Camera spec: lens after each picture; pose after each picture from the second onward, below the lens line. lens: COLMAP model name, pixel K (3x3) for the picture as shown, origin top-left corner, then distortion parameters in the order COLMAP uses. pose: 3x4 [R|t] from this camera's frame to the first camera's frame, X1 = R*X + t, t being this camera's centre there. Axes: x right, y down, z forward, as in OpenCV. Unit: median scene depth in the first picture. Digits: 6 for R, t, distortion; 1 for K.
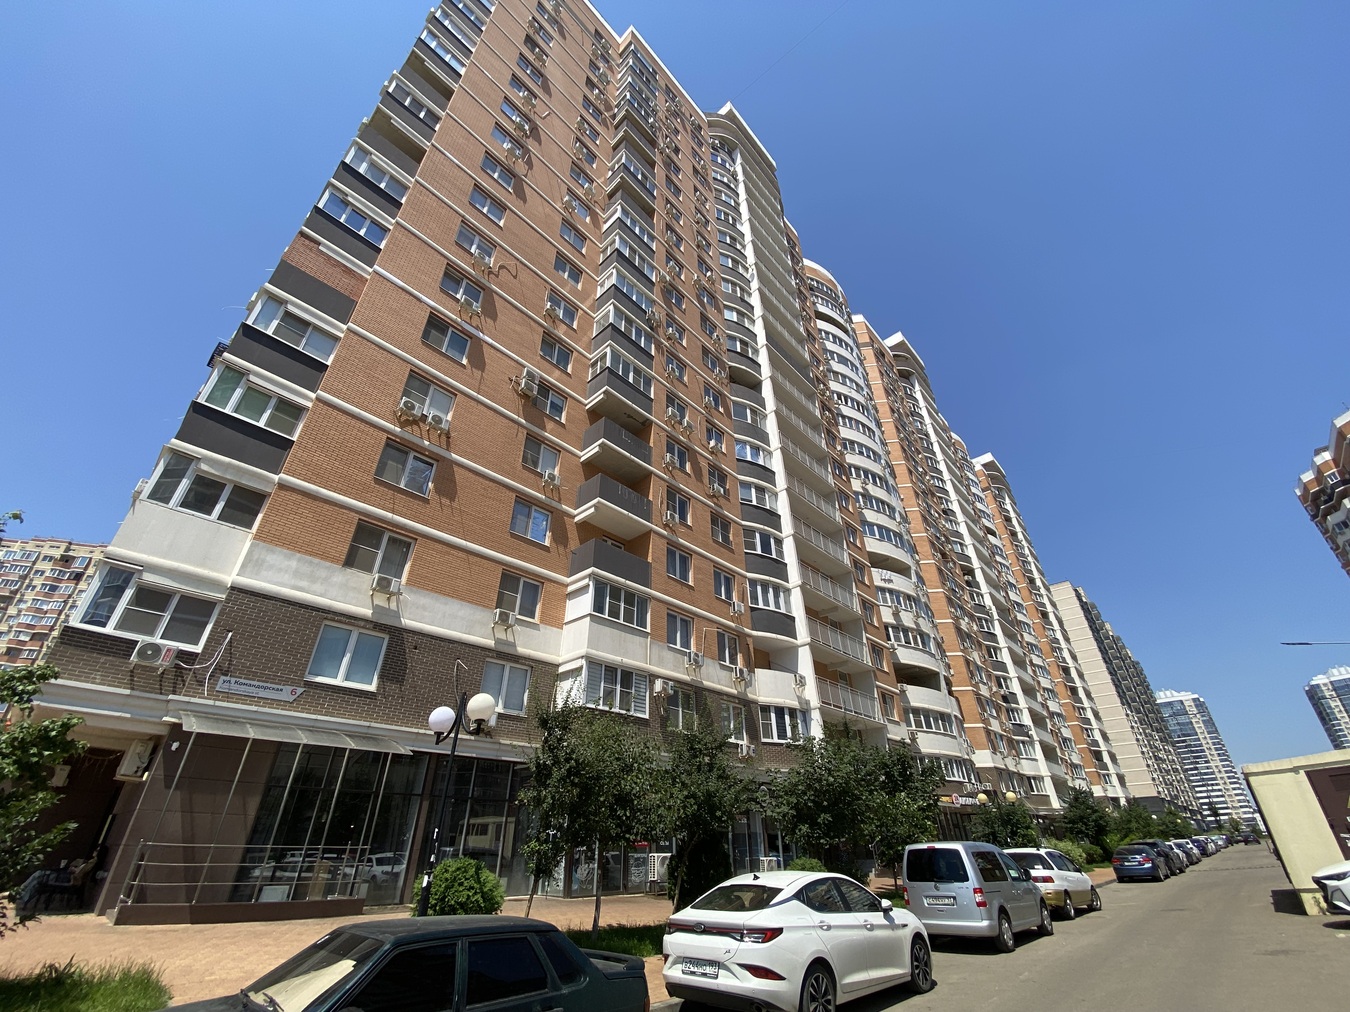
lens RADIAL K [[550.8, 0, 656.3], [0, 550.8, 497.1], [0, 0, 1]] dist [0.013334, -0.016905]
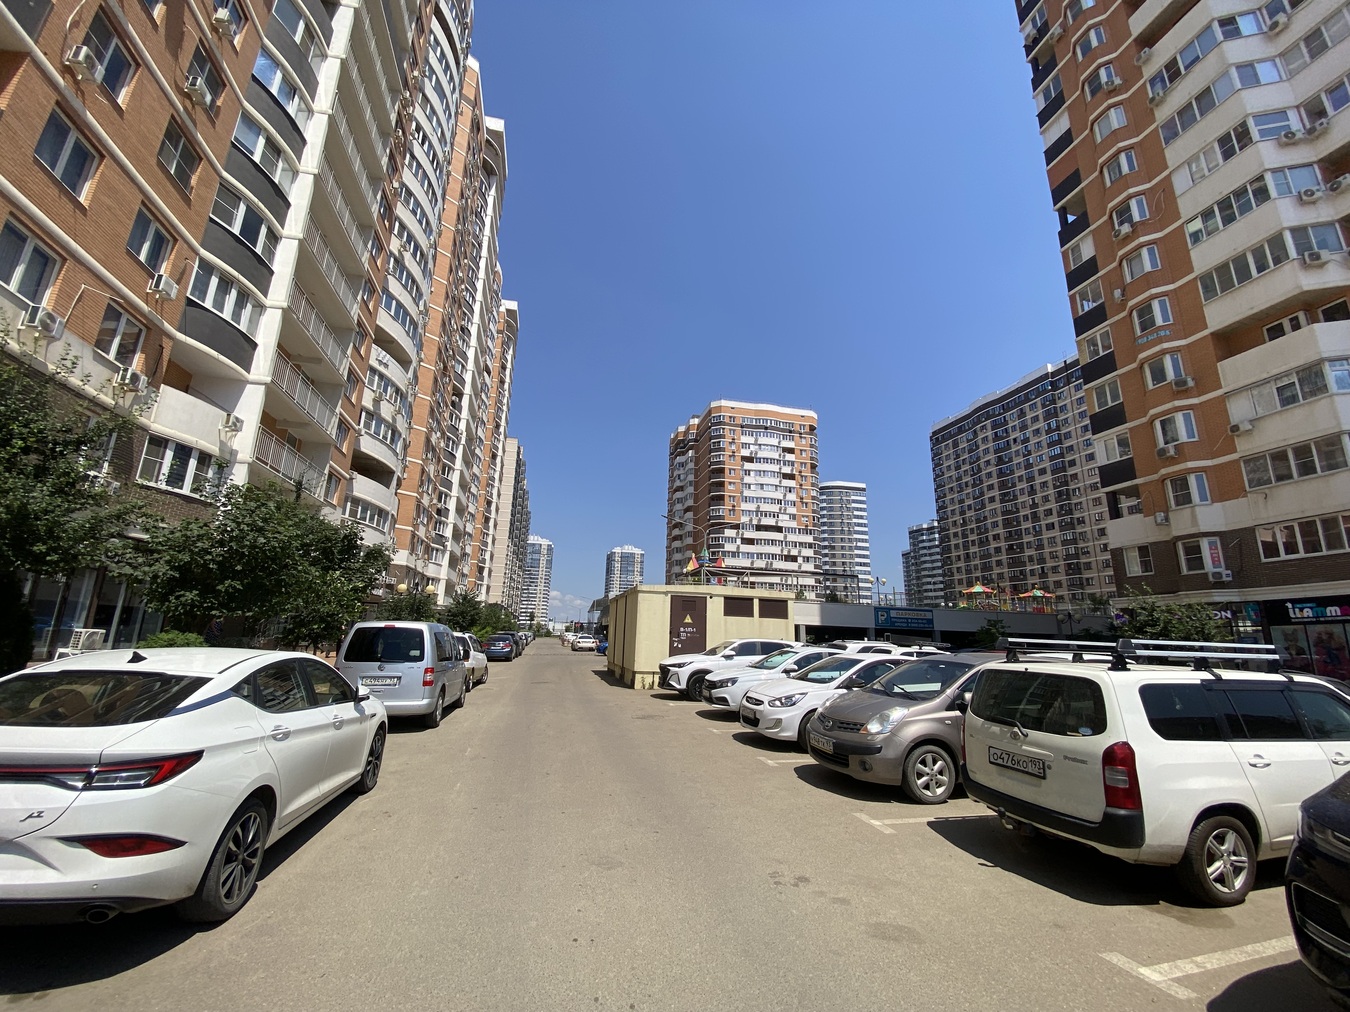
lens RADIAL K [[550.8, 0, 663.4], [0, 550.8, 512.6], [0, 0, 1]] dist [0.013334, -0.016905]
pose [[0.543321, 0.211188, 0.812529, 0.003104], [-0.479364, 0.872595, 0.093741, 0.079740], [-0.689212, -0.440429, 0.575335, 0.118457]]
